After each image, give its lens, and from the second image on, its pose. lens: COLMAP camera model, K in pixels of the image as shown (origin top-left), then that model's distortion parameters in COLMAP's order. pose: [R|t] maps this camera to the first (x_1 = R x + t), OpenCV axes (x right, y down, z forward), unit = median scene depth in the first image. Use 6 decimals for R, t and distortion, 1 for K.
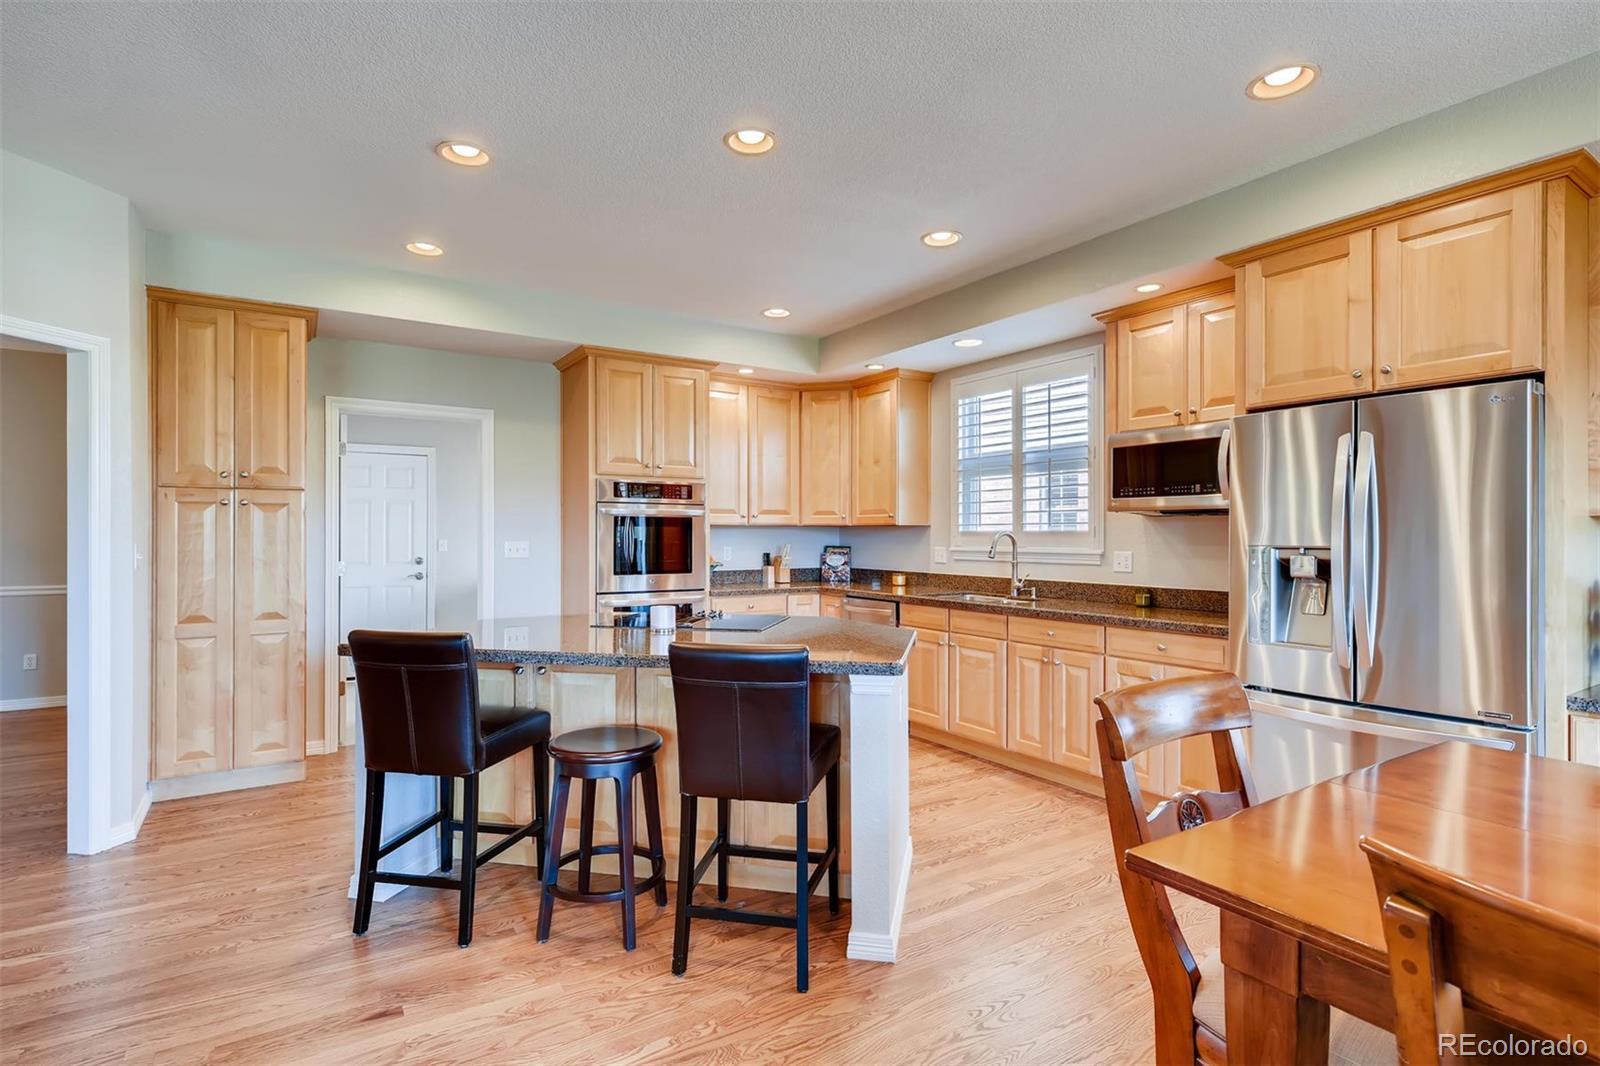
lens RADIAL K [[774.9, 0, 789.6], [0, 774.9, 527.1], [0, 0, 1]] dist [0.002218, -0.000025]
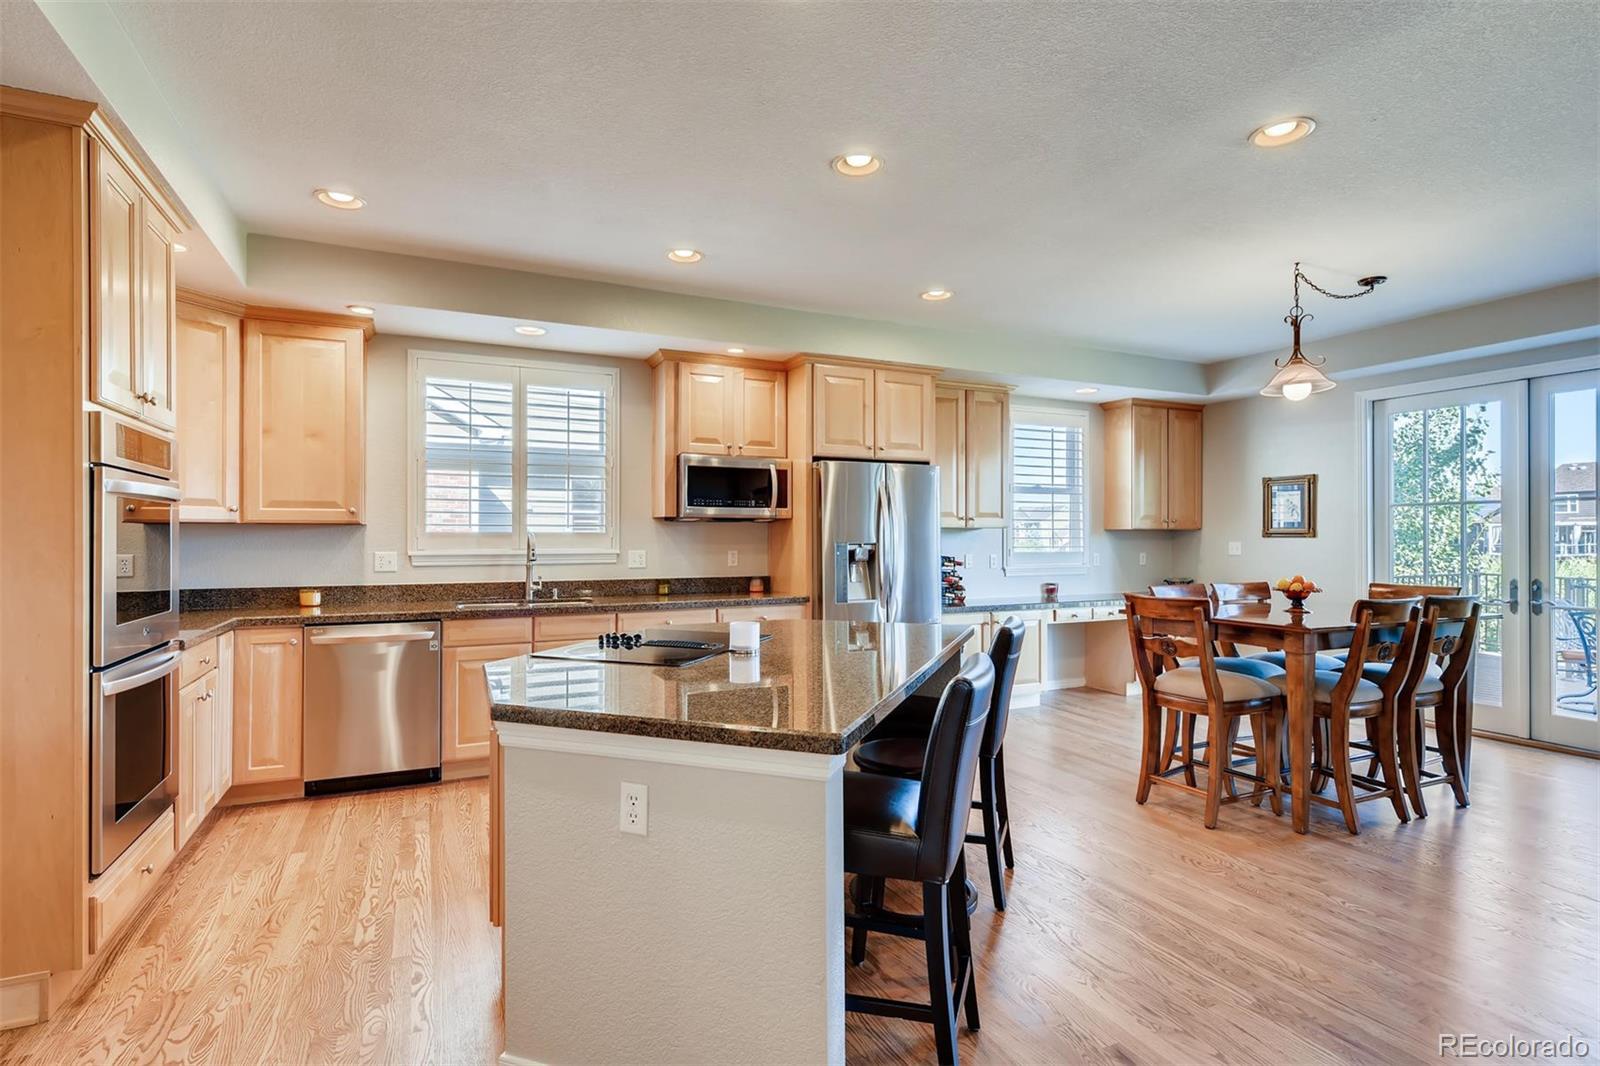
lens RADIAL K [[774.9, 0, 805.1], [0, 774.9, 535.1], [0, 0, 1]] dist [0.002218, -0.000025]
pose [[0.125798, -0.000034, 0.992056, -0.766378], [-0.009037, 0.999958, 0.001180, 0.004655], [-0.992015, -0.009113, 0.125793, 0.651761]]
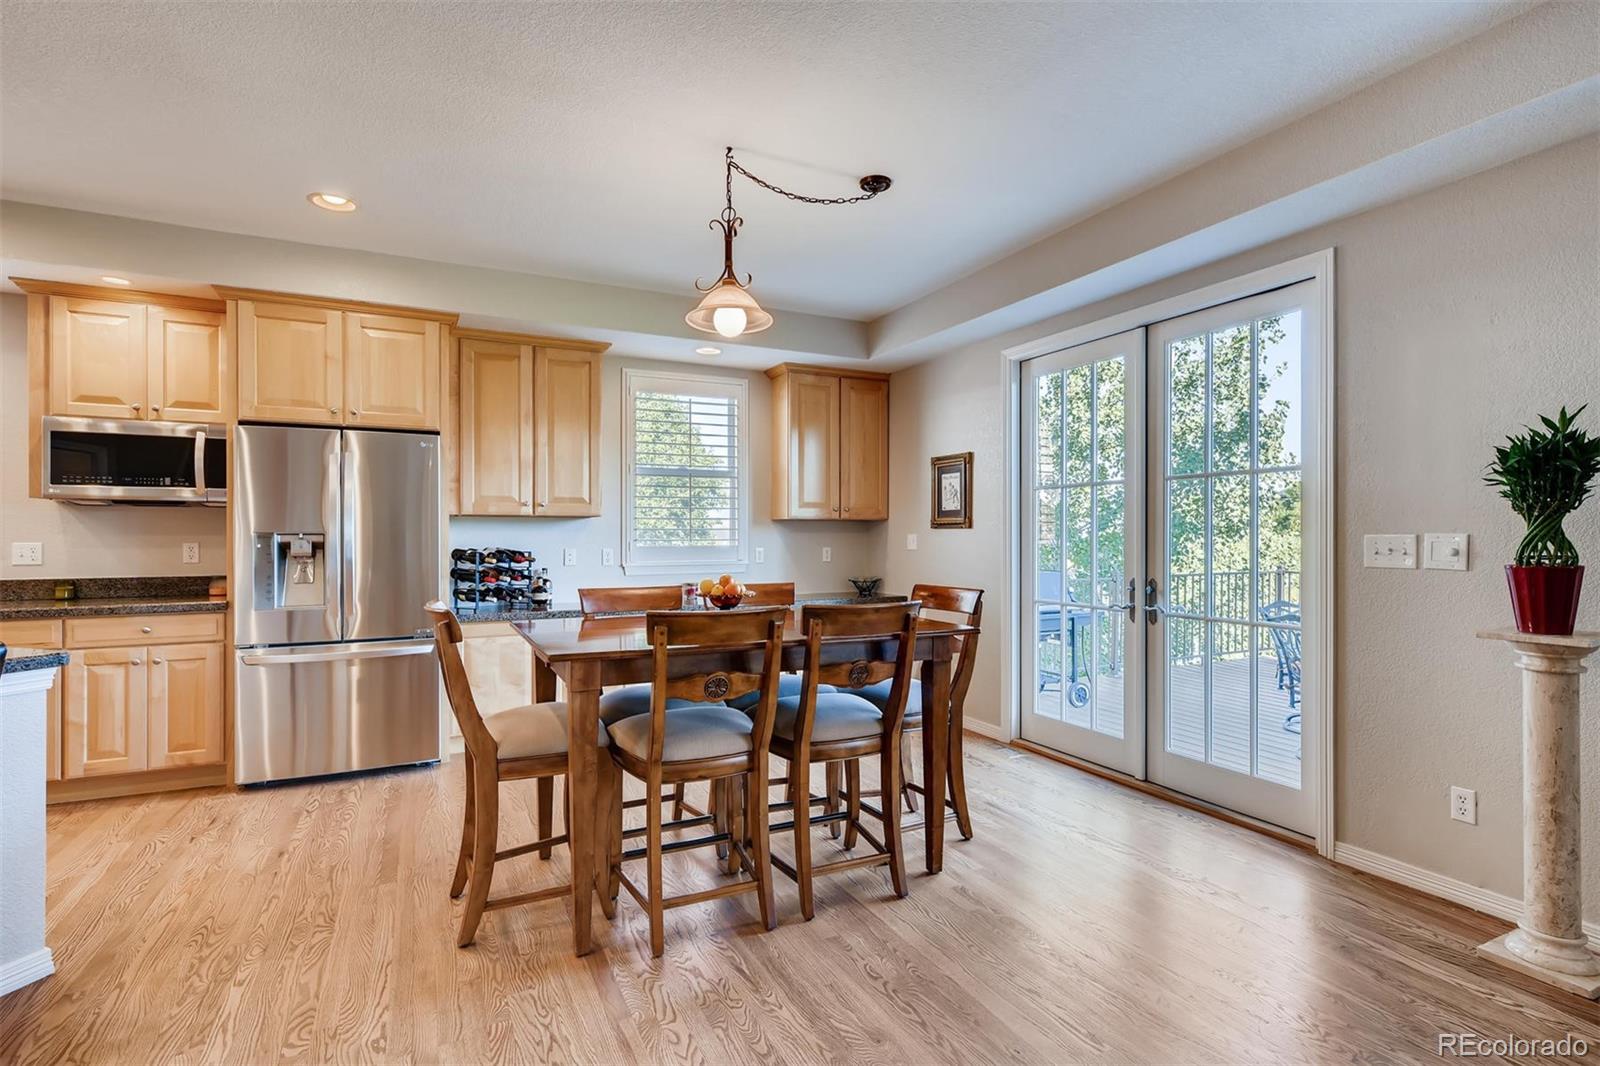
lens RADIAL K [[774.9, 0, 796.4], [0, 774.9, 535.6], [0, 0, 1]] dist [0.002218, -0.000025]
pose [[0.103699, -0.003826, 0.994601, -0.416180], [-0.009605, 0.999942, 0.004848, 0.010851], [-0.994562, -0.010056, 0.103656, 0.007893]]
